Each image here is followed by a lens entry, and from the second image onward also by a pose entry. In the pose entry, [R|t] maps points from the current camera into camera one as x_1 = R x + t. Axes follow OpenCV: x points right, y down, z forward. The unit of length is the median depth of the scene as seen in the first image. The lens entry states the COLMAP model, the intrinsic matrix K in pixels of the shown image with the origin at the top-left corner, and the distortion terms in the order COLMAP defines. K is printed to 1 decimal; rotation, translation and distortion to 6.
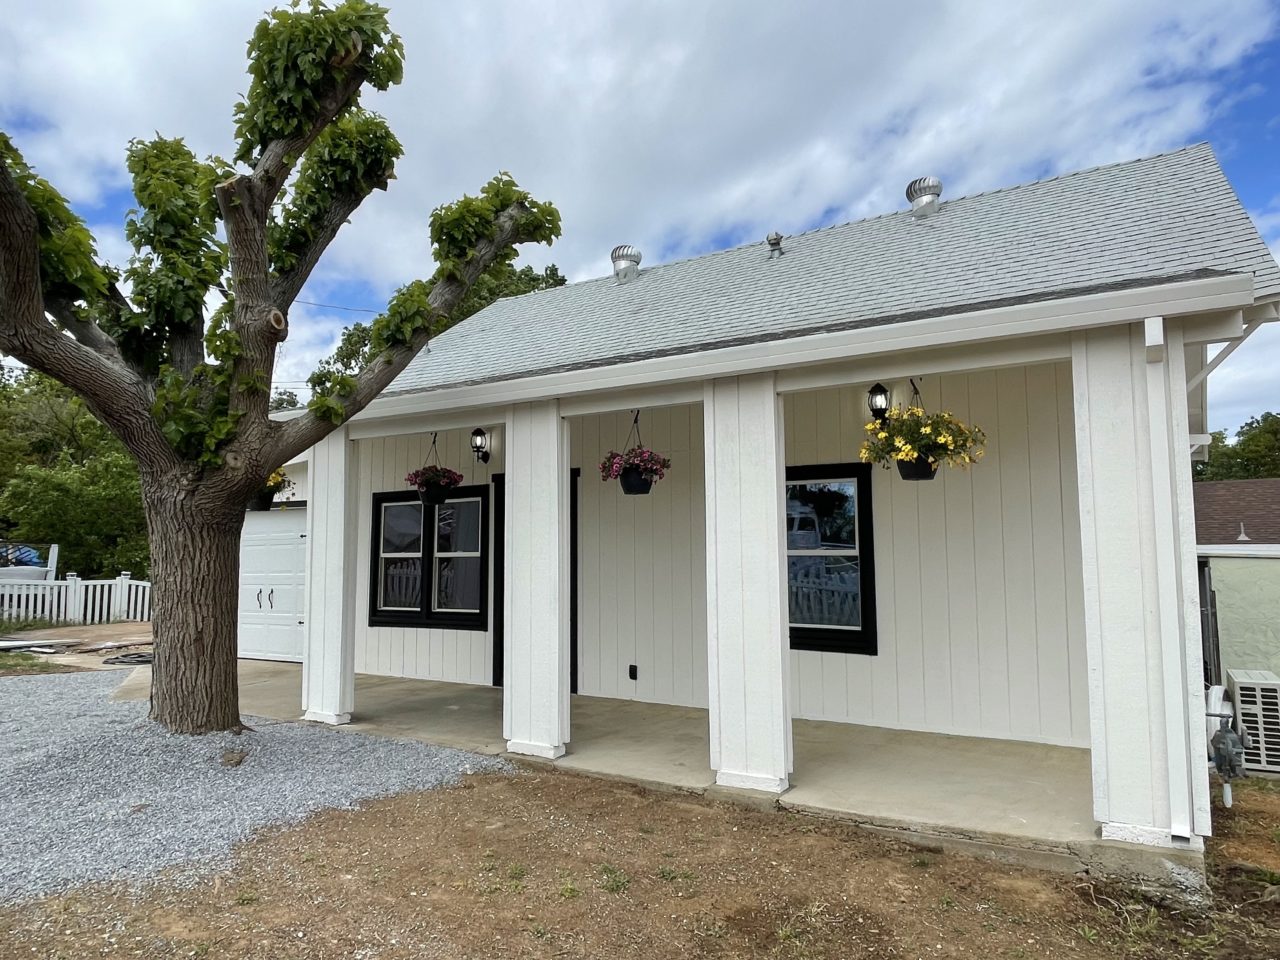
lens RADIAL K [[832.4, 0, 638.3], [0, 832.4, 483.2], [0, 0, 1]] dist [-0.002026, -0.005308]
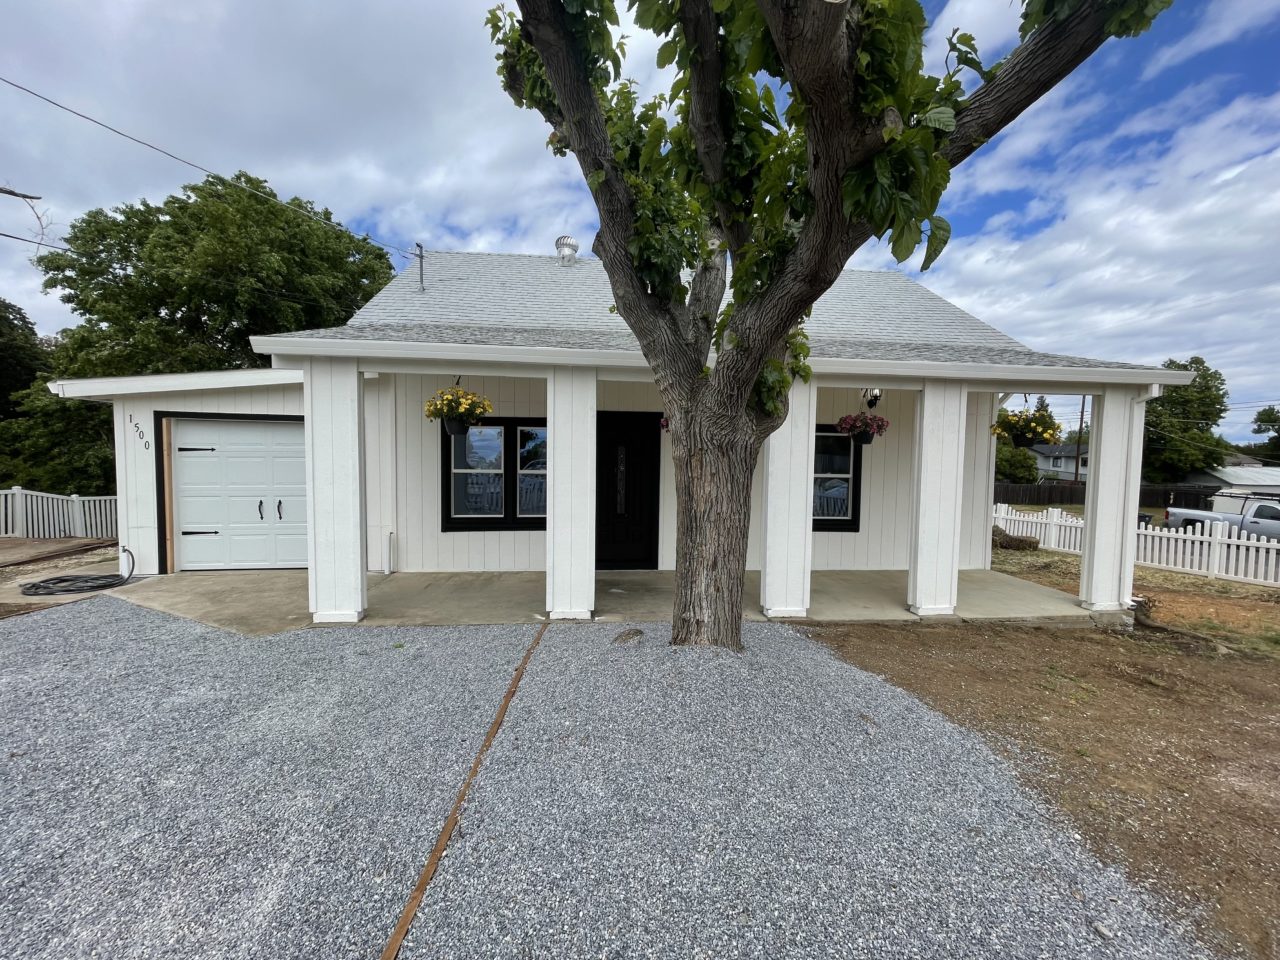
lens RADIAL K [[515.8, 0, 642.3], [0, 515.8, 480.7], [0, 0, 1]] dist [-0.004166, 0.000983]
pose [[0.798054, -0.008108, 0.602531, -0.621328], [-0.072280, 0.991402, 0.109075, 0.003626], [-0.598235, -0.130599, 0.790607, 0.322496]]
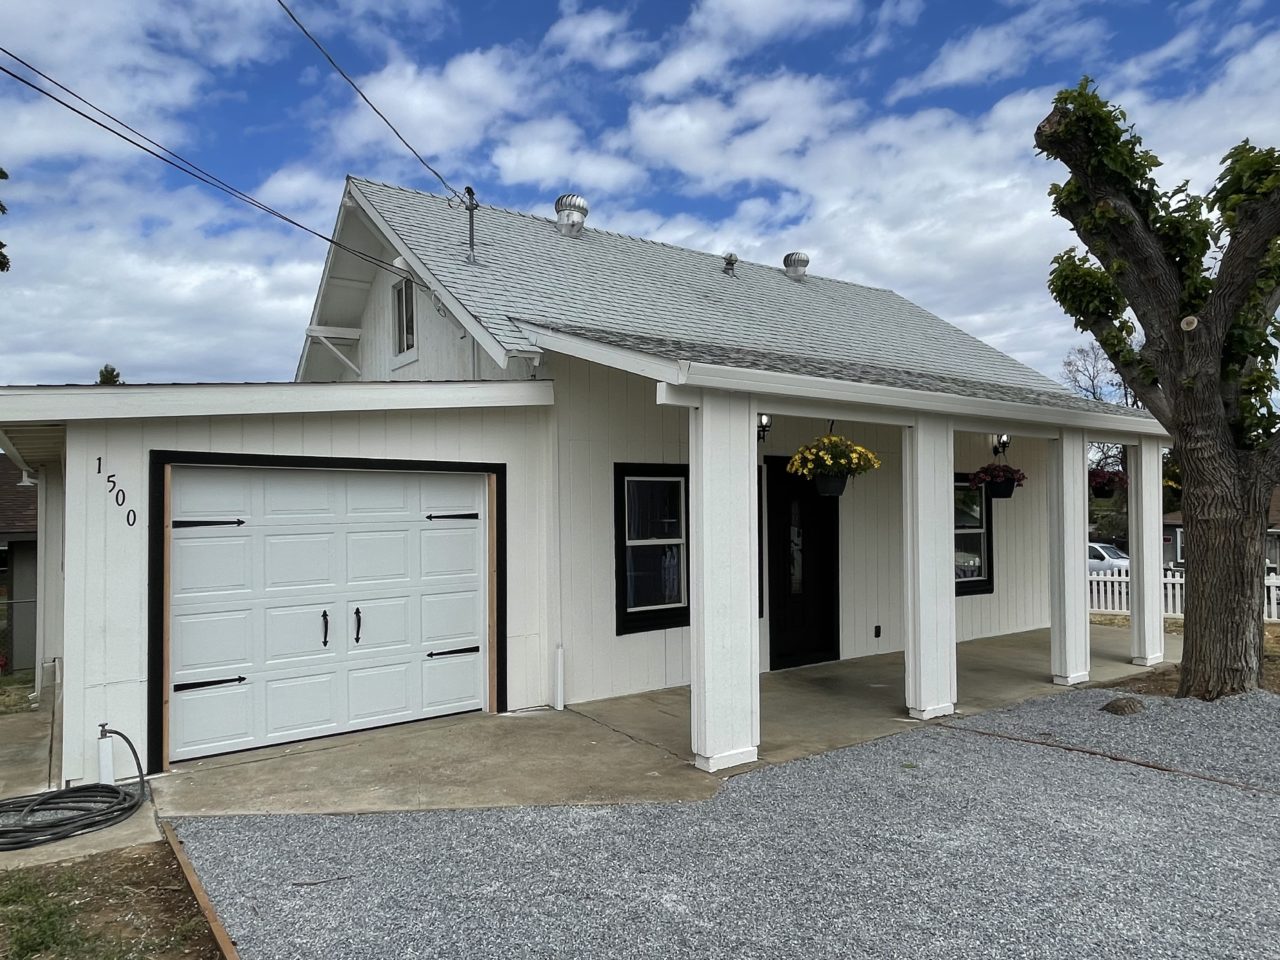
lens RADIAL K [[832.4, 0, 639.8], [0, 832.4, 477.9], [0, 0, 1]] dist [-0.002026, -0.005308]
pose [[0.396146, 0.035393, 0.917505, -1.199735], [-0.076262, 0.997072, -0.005535, 0.033695], [-0.915015, -0.067778, 0.397685, 0.800065]]
